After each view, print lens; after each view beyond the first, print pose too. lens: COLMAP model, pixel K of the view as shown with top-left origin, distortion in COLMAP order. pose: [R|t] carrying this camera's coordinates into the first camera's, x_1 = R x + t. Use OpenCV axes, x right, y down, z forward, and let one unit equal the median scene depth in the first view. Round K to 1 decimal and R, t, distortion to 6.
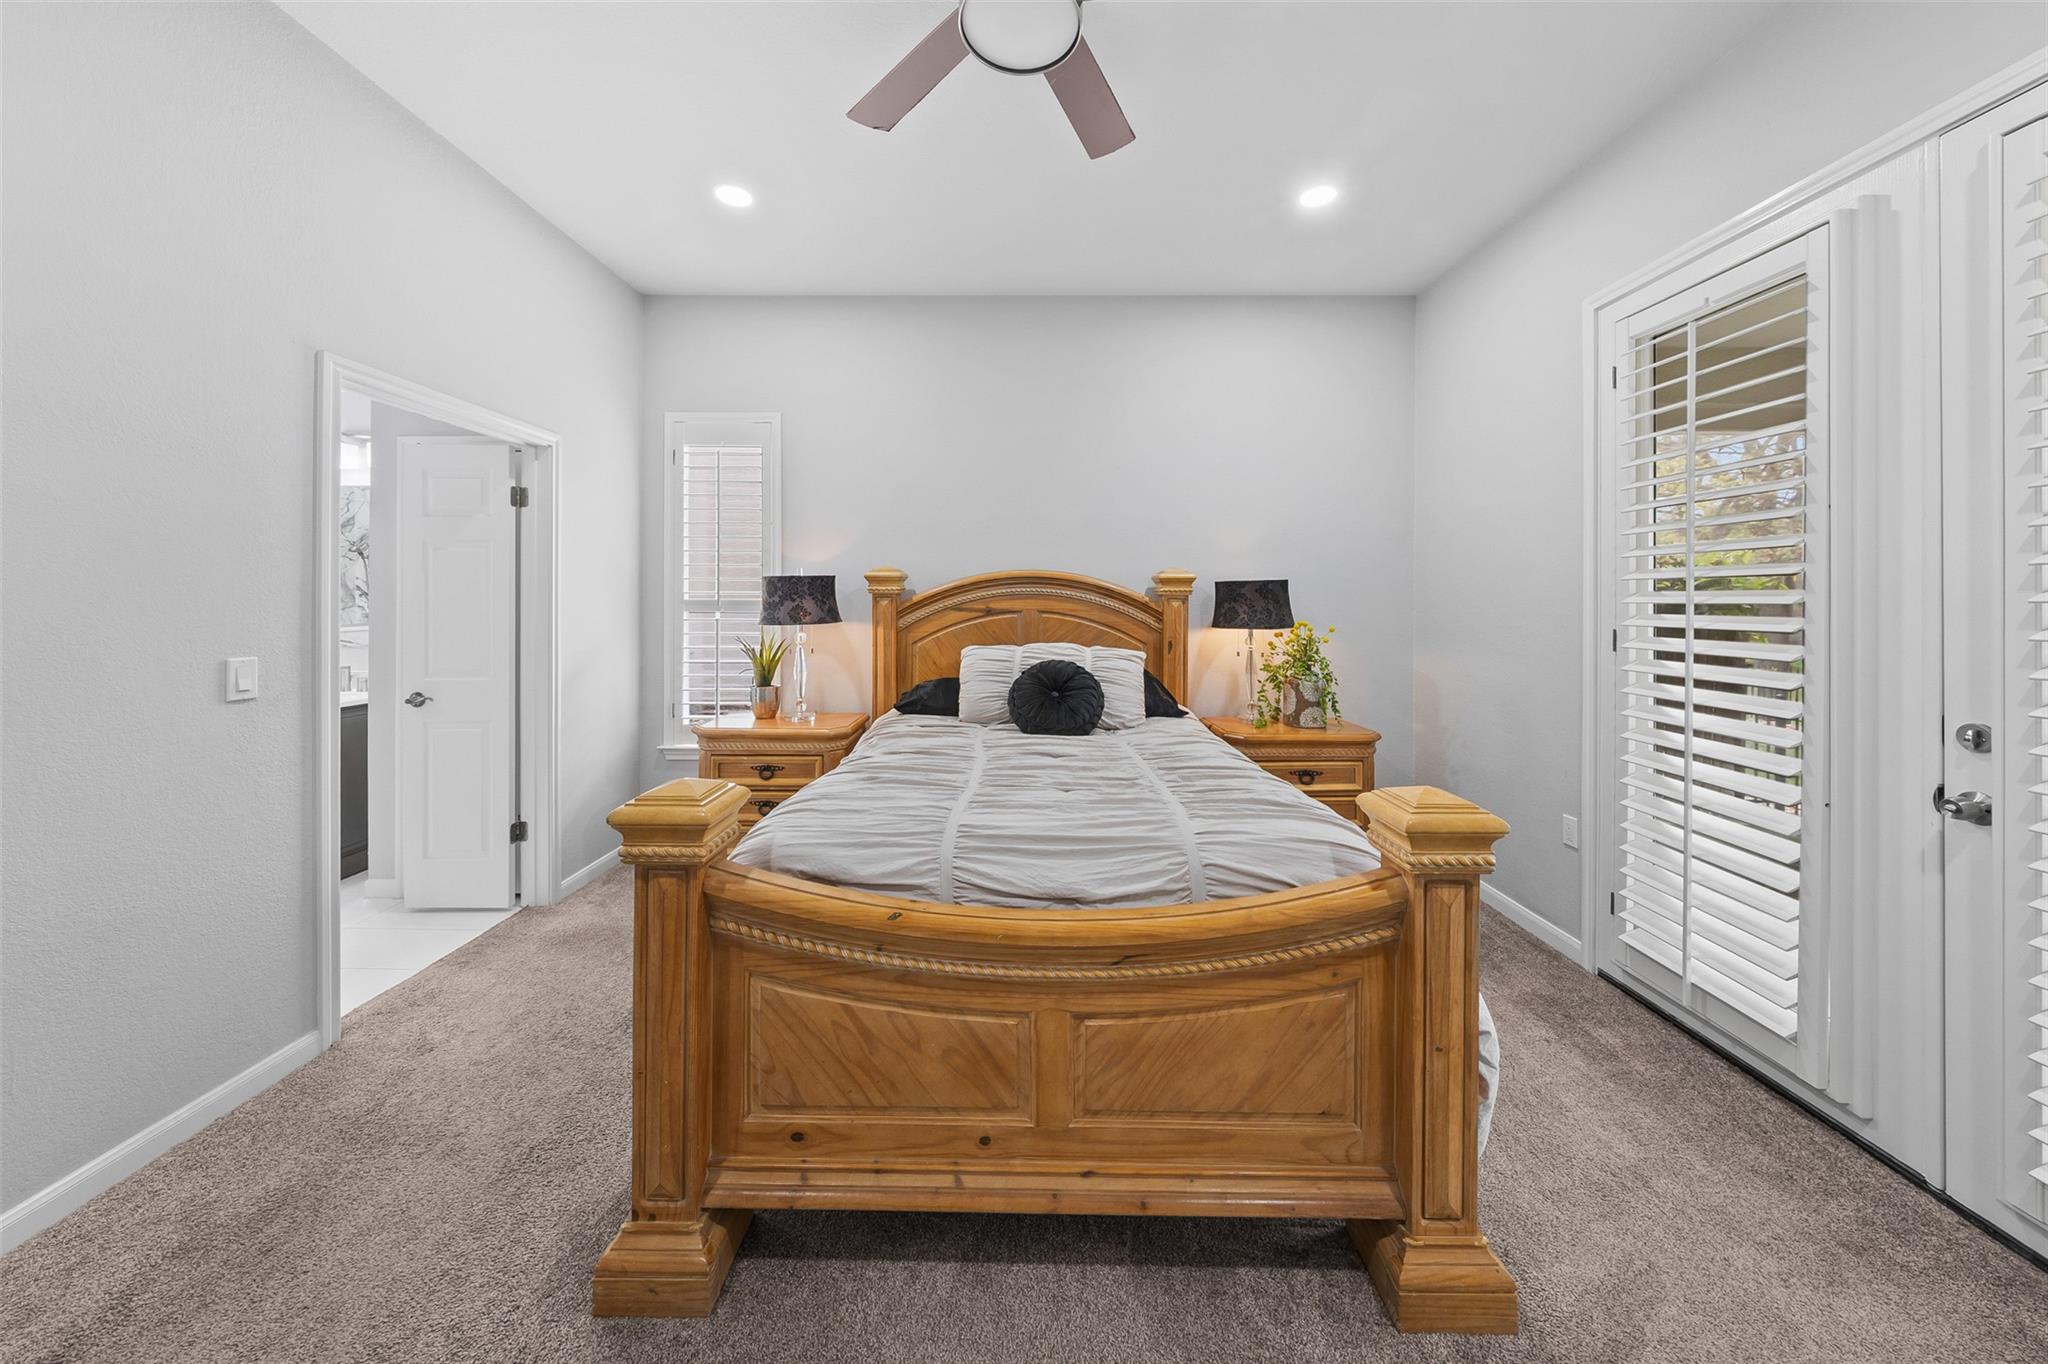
lens RADIAL K [[682.1, 0, 1037.4], [0, 682.1, 610.0], [0, 0, 1]] dist [-0.009328, 0.000779]
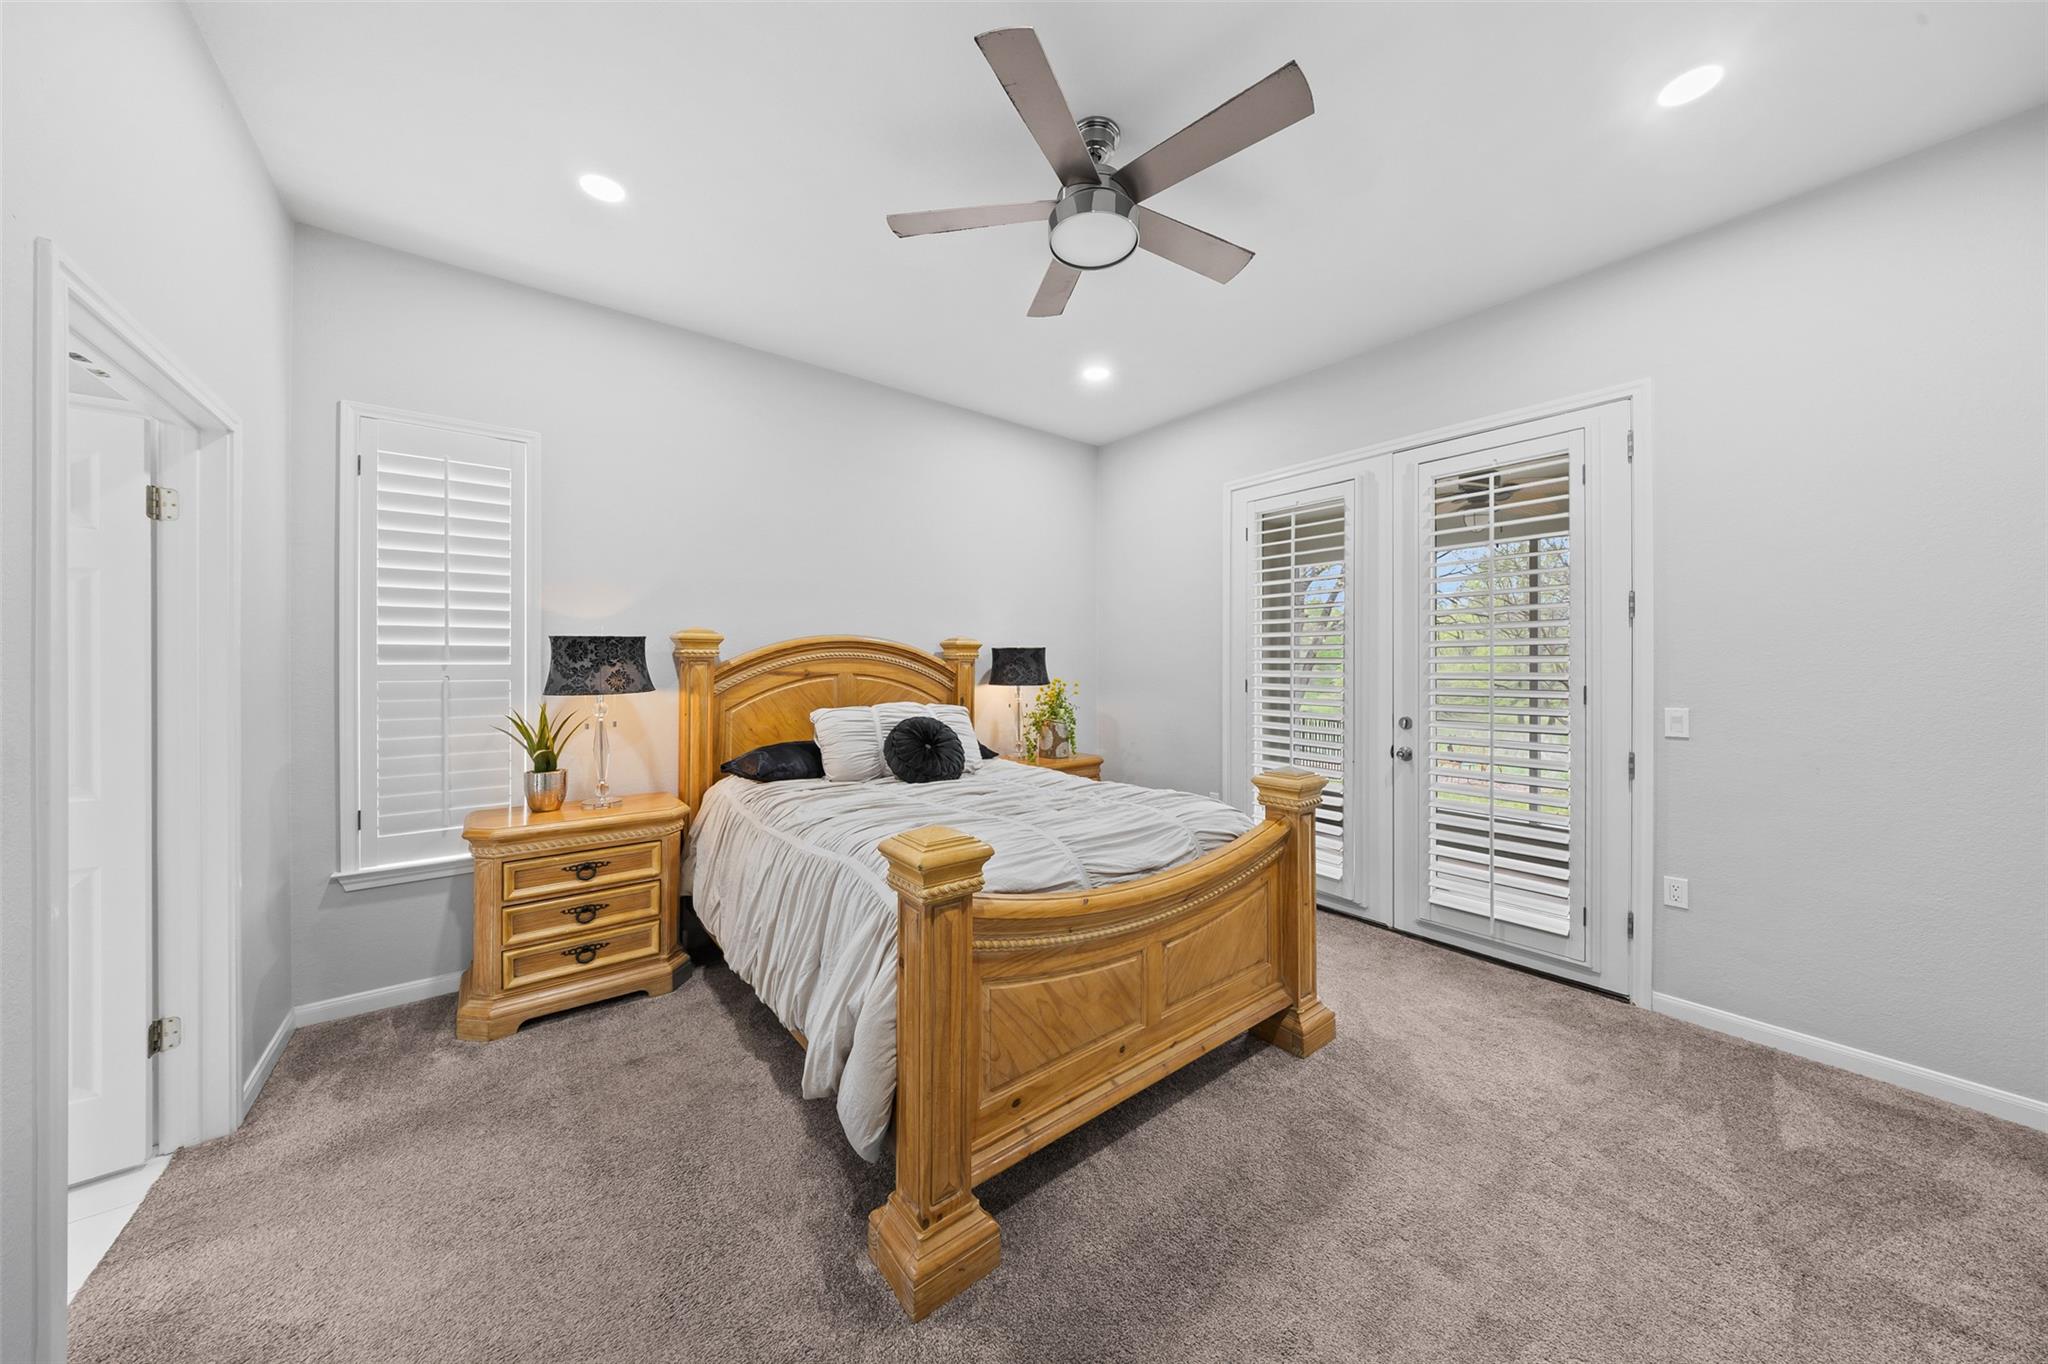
lens RADIAL K [[661.3, 0, 1056.5], [0, 661.3, 669.4], [0, 0, 1]] dist [-0.008639, -0.000088]
pose [[0.770849, -0.009834, 0.636942, -0.880044], [0.011429, 0.999933, 0.001606, -0.008213], [-0.636915, 0.006042, 0.770910, 0.023376]]
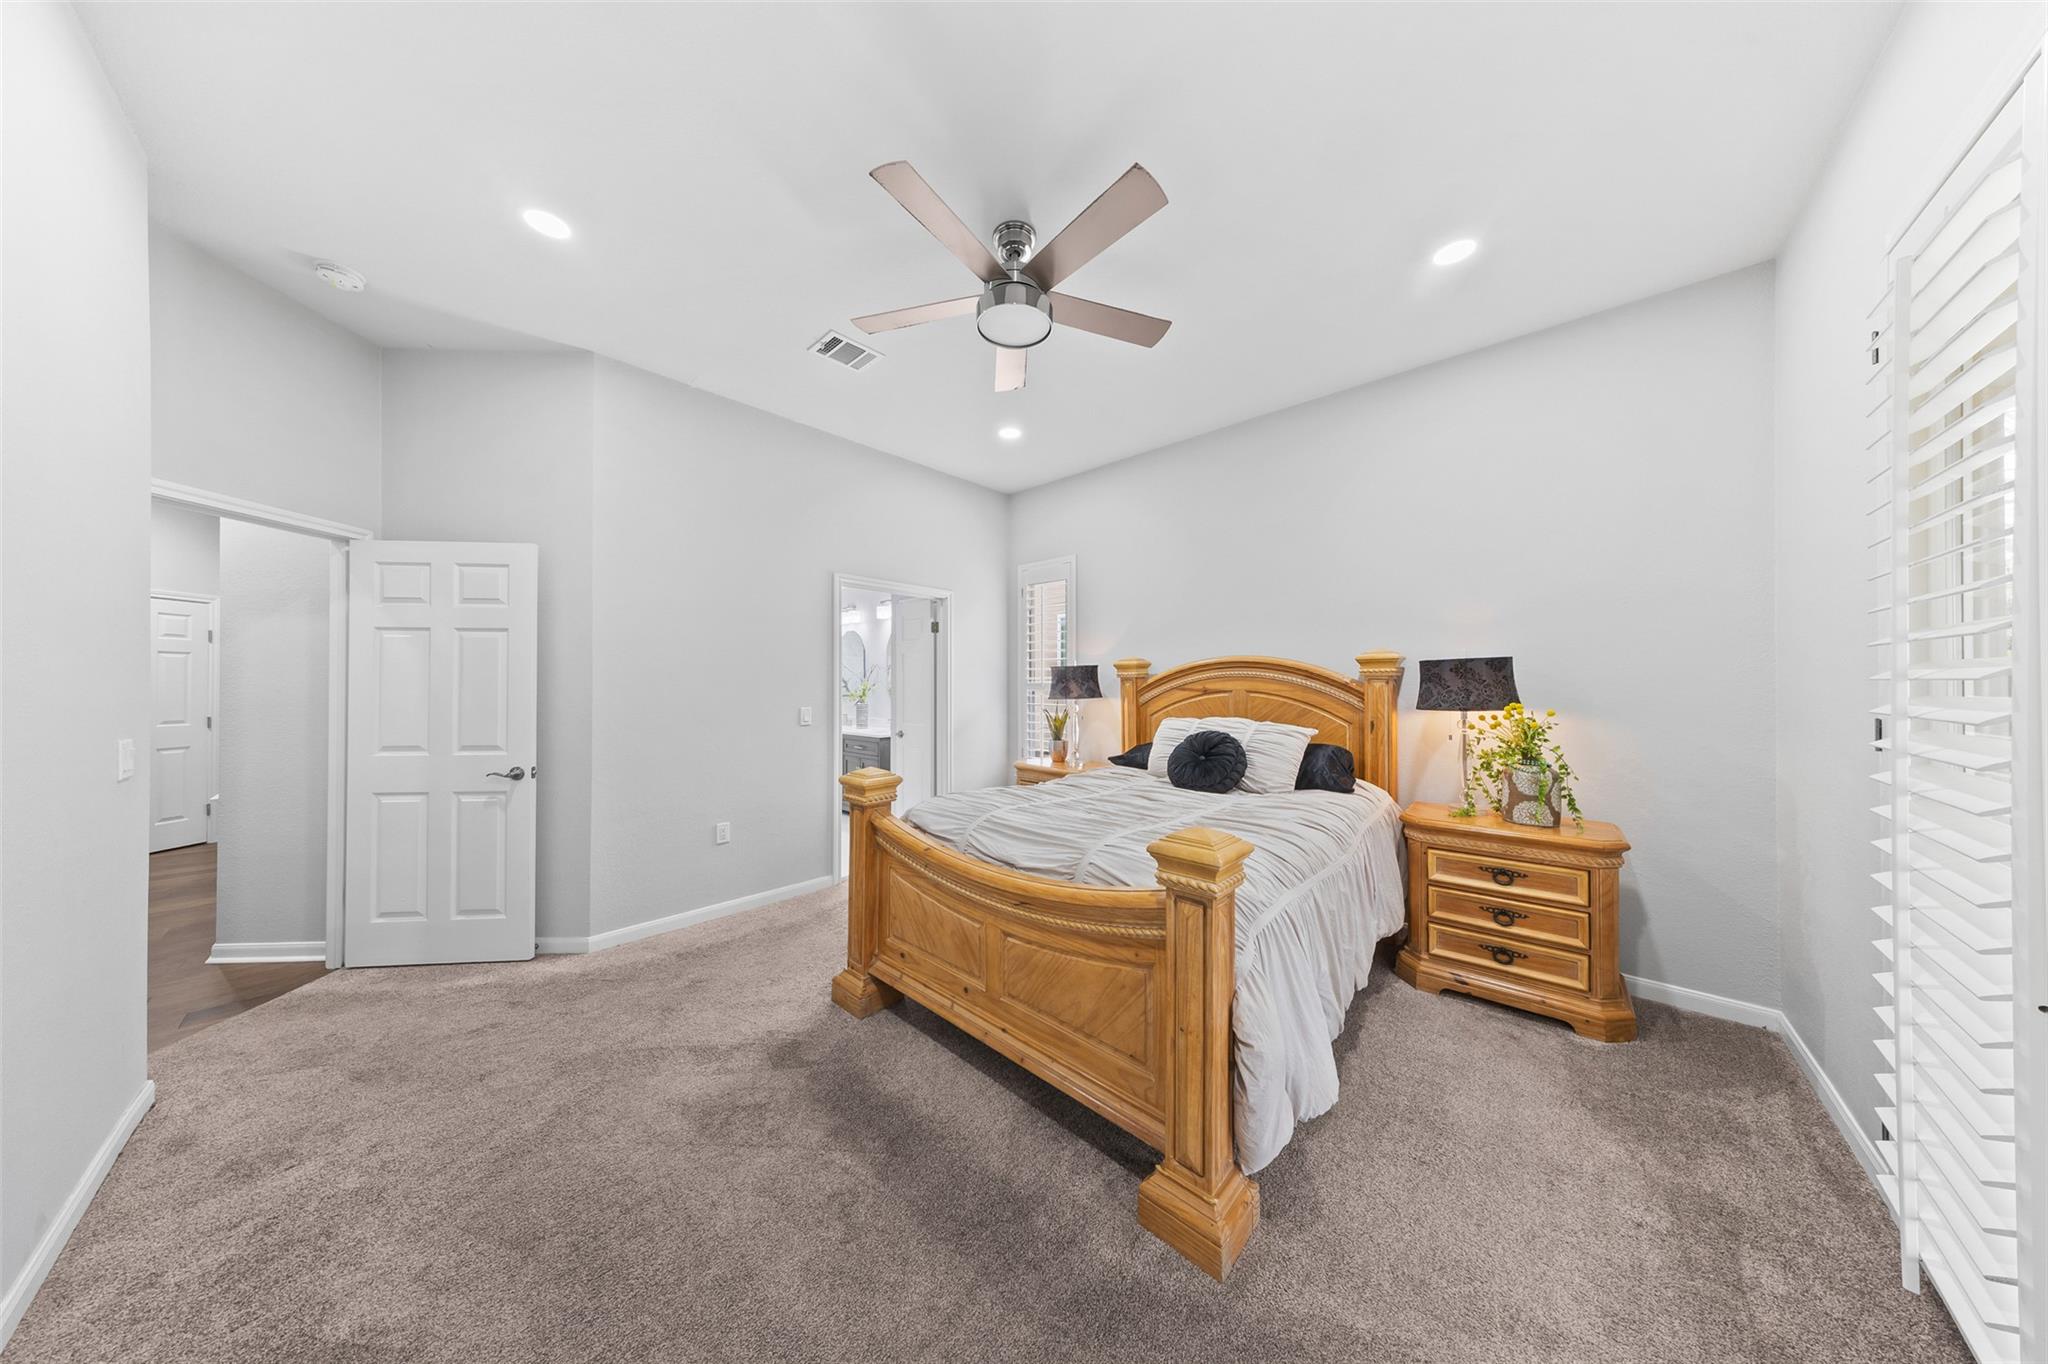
lens RADIAL K [[602.7, 0, 1035.3], [0, 602.7, 679.6], [0, 0, 1]] dist [-0.005489, 0.000929]
pose [[0.736614, -0.007191, -0.676275, 0.938101], [-0.006064, 0.999833, -0.017237, 0.003983], [0.676286, 0.016798, 0.736448, -0.033190]]
